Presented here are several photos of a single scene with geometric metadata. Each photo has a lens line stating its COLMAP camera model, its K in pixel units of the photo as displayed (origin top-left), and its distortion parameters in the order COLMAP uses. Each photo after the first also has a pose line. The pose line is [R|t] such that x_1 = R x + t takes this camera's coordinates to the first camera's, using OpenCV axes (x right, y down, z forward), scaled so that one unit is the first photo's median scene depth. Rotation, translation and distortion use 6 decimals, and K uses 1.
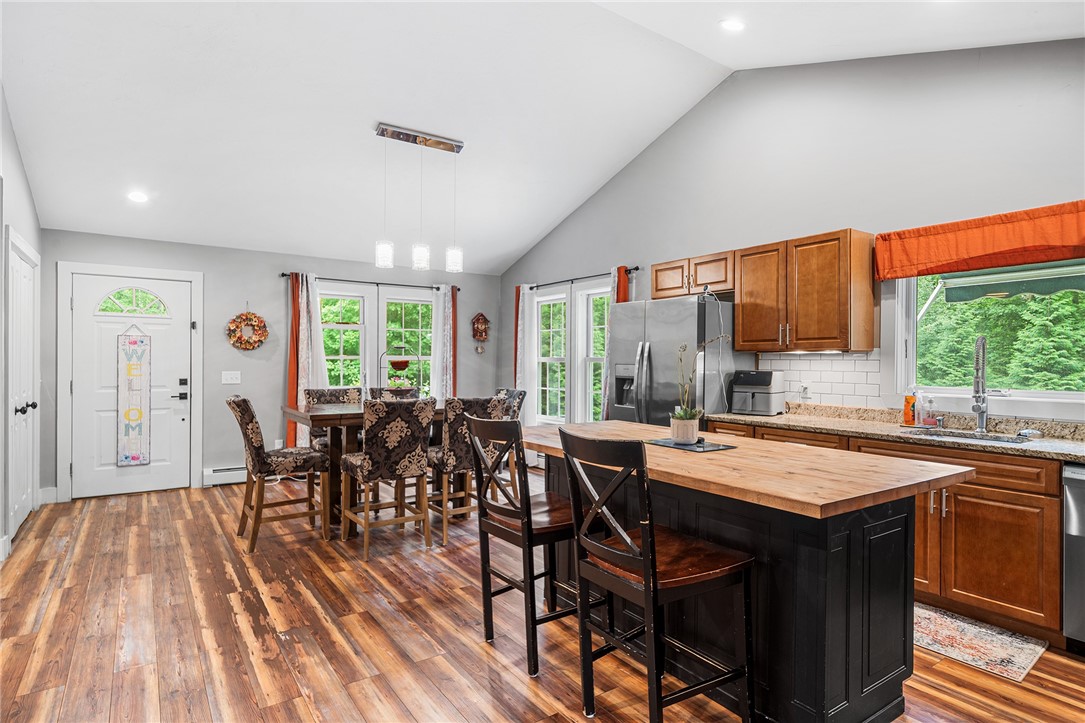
lens RADIAL K [[567.0, 0, 539.0], [0, 567.0, 362.1], [0, 0, 1]] dist [0.000745, 0.000202]
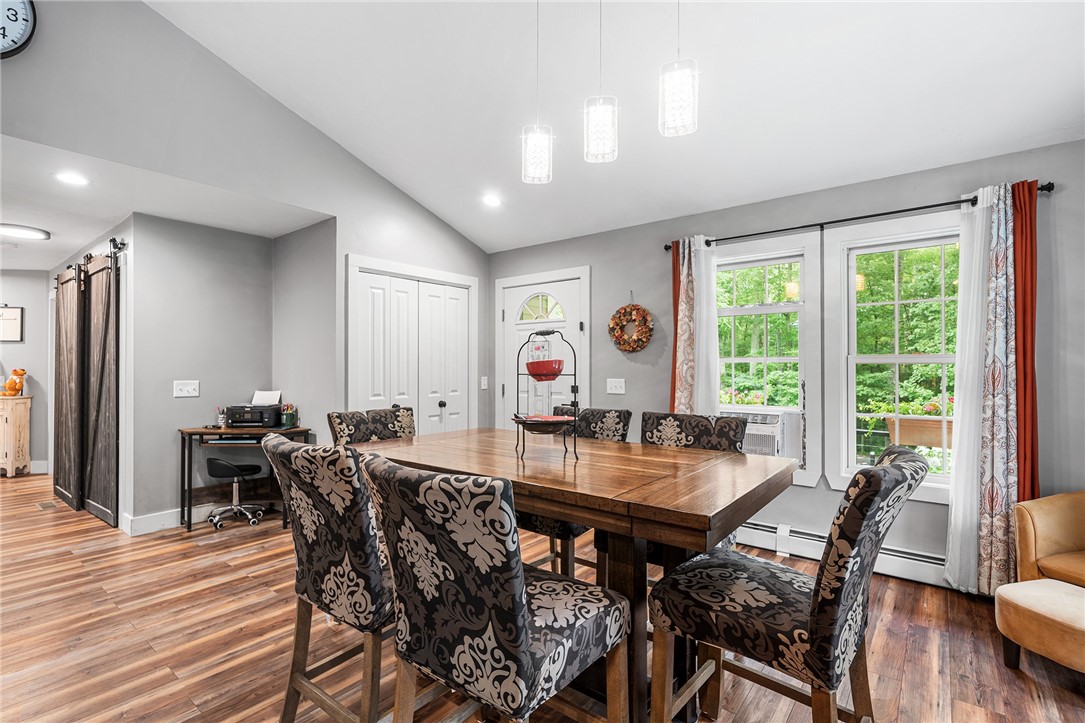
lens RADIAL K [[506.6, 0, 539.2], [0, 506.6, 364.0], [0, 0, 1]] dist [-0.002860, -0.000221]
pose [[0.269455, -0.010985, -0.962950, 0.139419], [0.000915, 0.999937, -0.011151, 0.002999], [0.963012, 0.002123, 0.269449, 0.714821]]
